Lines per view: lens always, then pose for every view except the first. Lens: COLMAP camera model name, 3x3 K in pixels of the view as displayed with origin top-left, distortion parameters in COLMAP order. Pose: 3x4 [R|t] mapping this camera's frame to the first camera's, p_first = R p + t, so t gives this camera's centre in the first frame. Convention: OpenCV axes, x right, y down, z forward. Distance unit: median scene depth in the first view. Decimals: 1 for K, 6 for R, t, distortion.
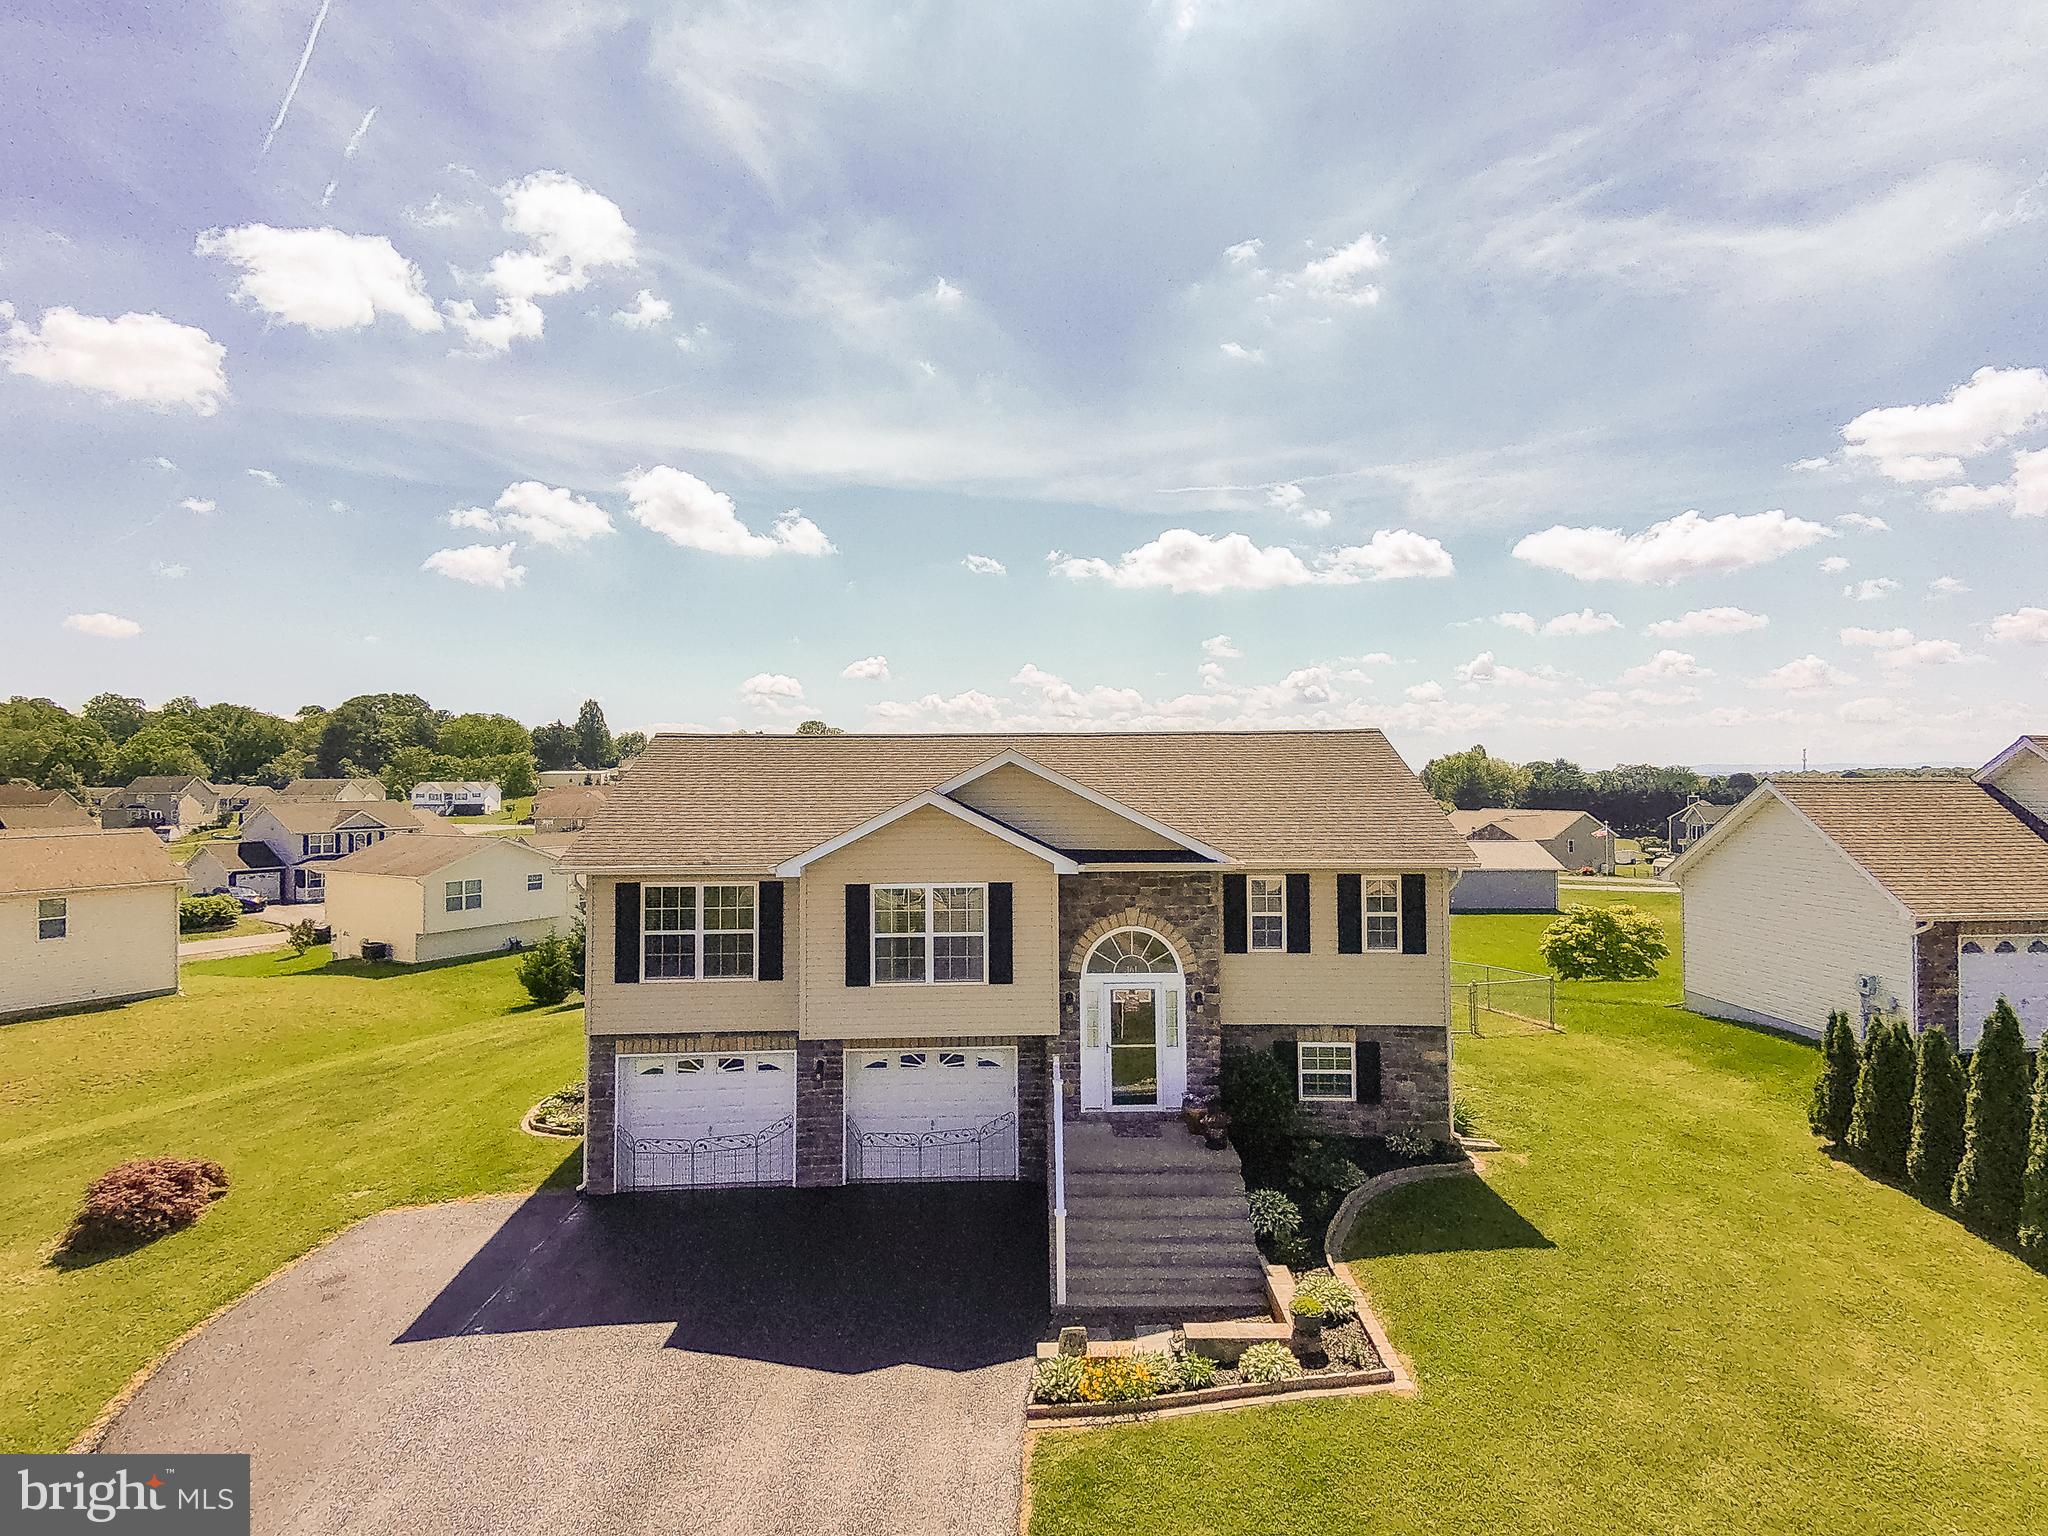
lens RADIAL K [[1022.2, 0, 1035.3], [0, 1022.2, 777.3], [0, 0, 1]] dist [0.144483, -0.085479]
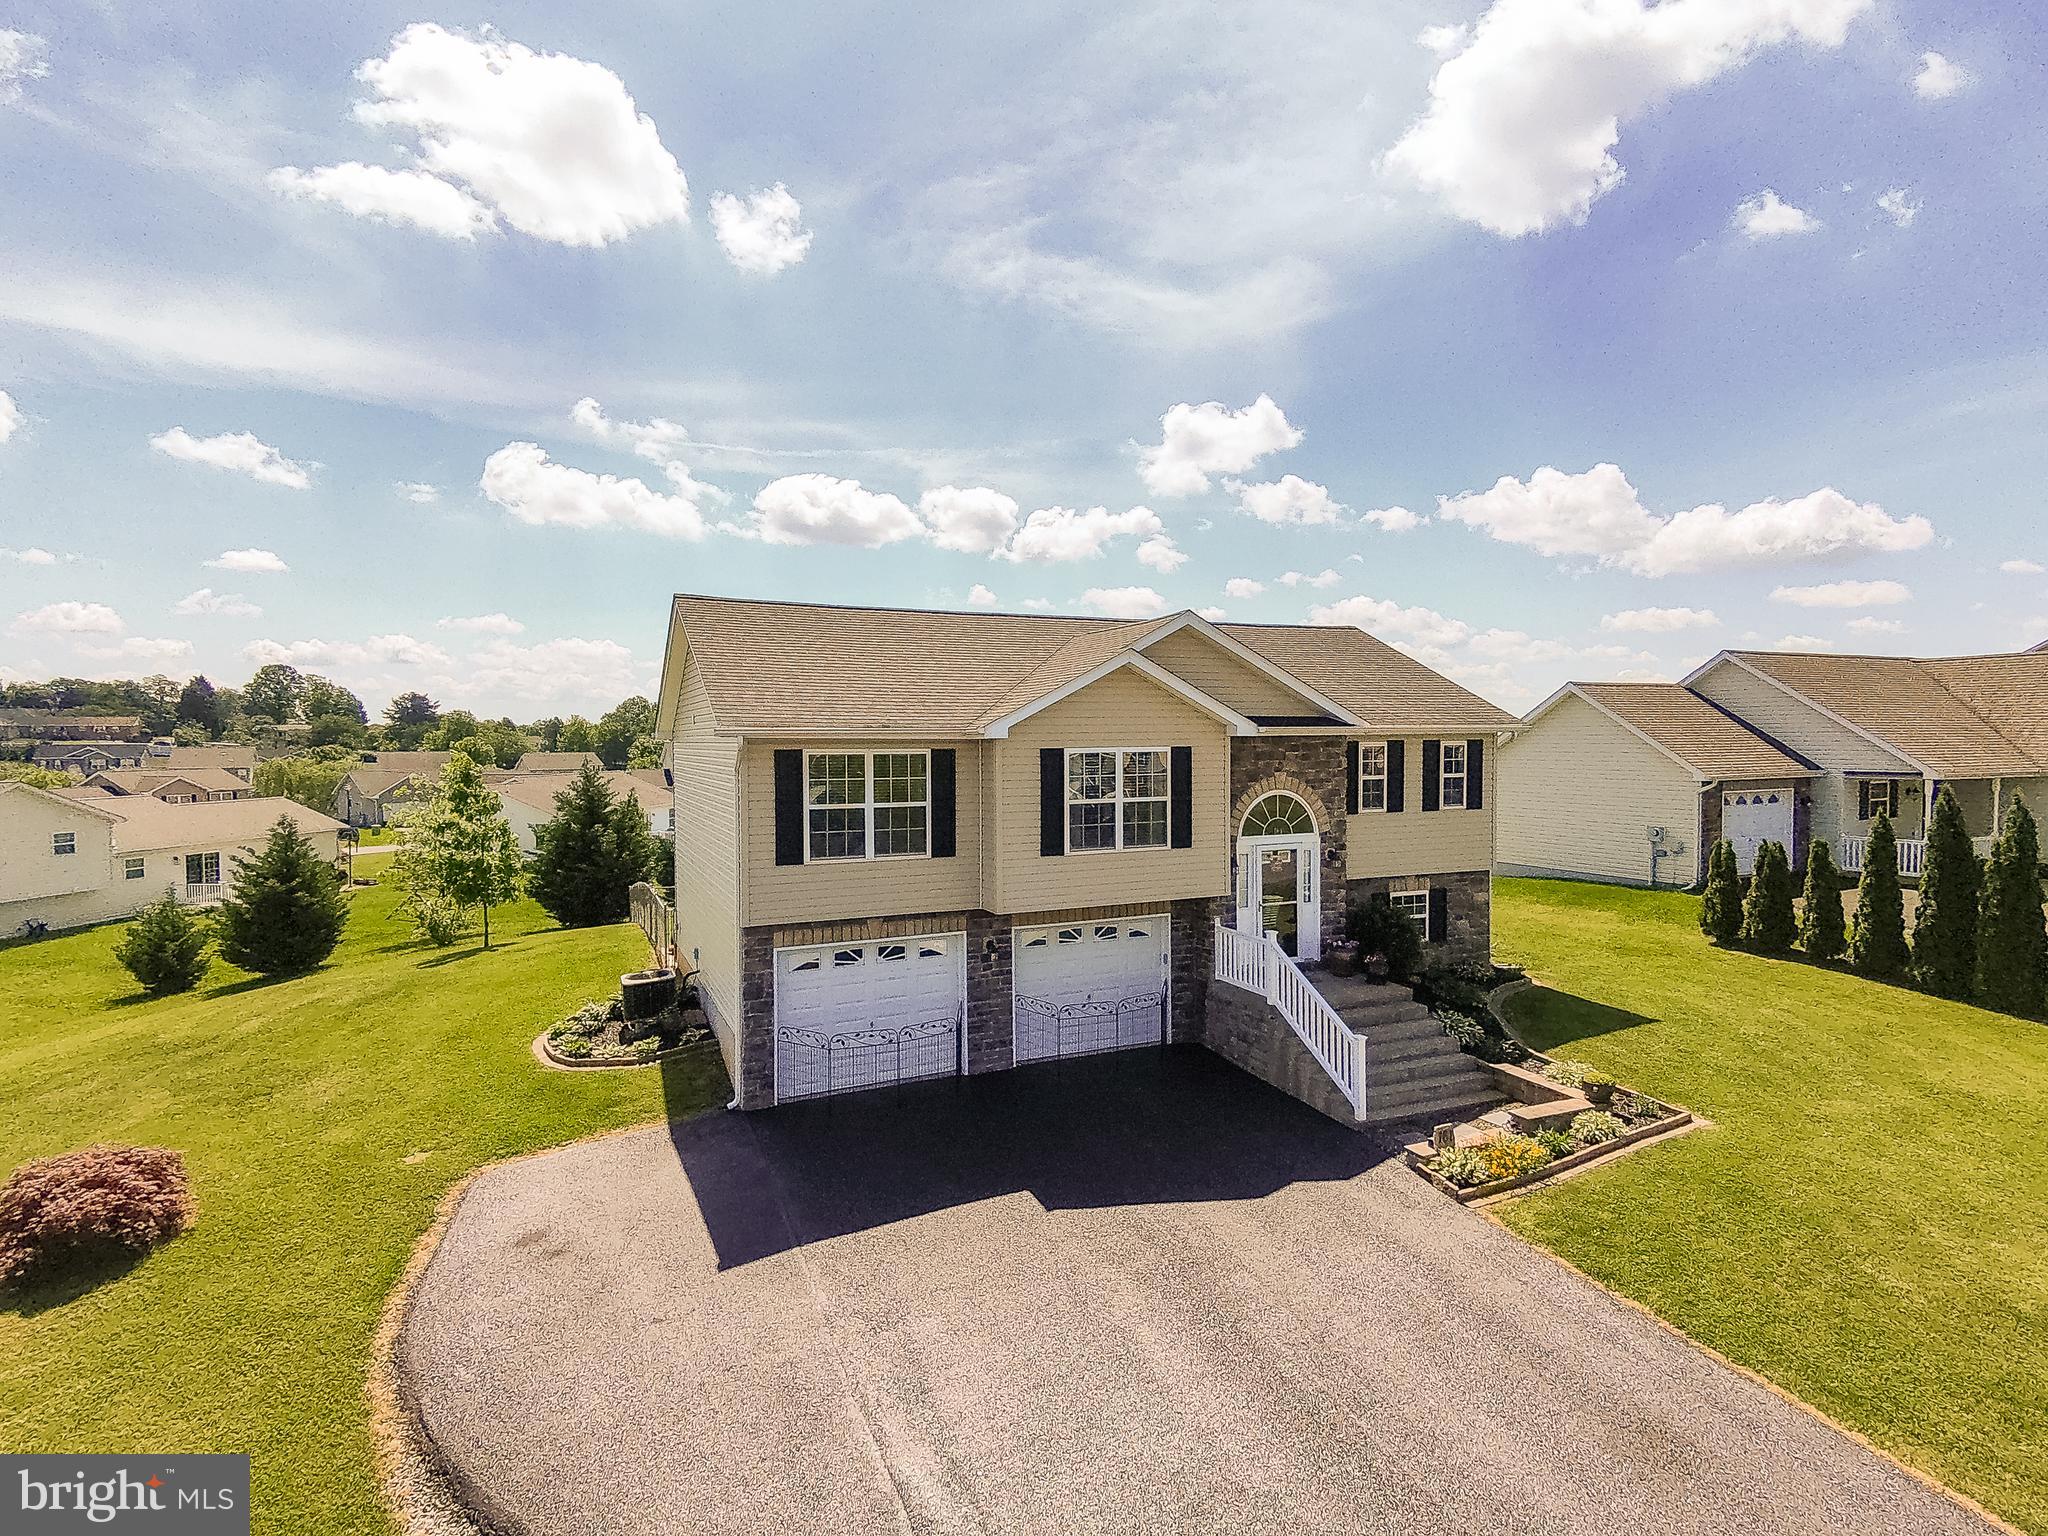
lens RADIAL K [[1022.2, 0, 1035.3], [0, 1022.2, 777.3], [0, 0, 1]] dist [0.144483, -0.085479]
pose [[0.917551, -0.015020, 0.397334, -0.541148], [0.000780, 0.999352, 0.035975, 0.093476], [-0.397617, -0.032699, 0.916969, 0.140931]]
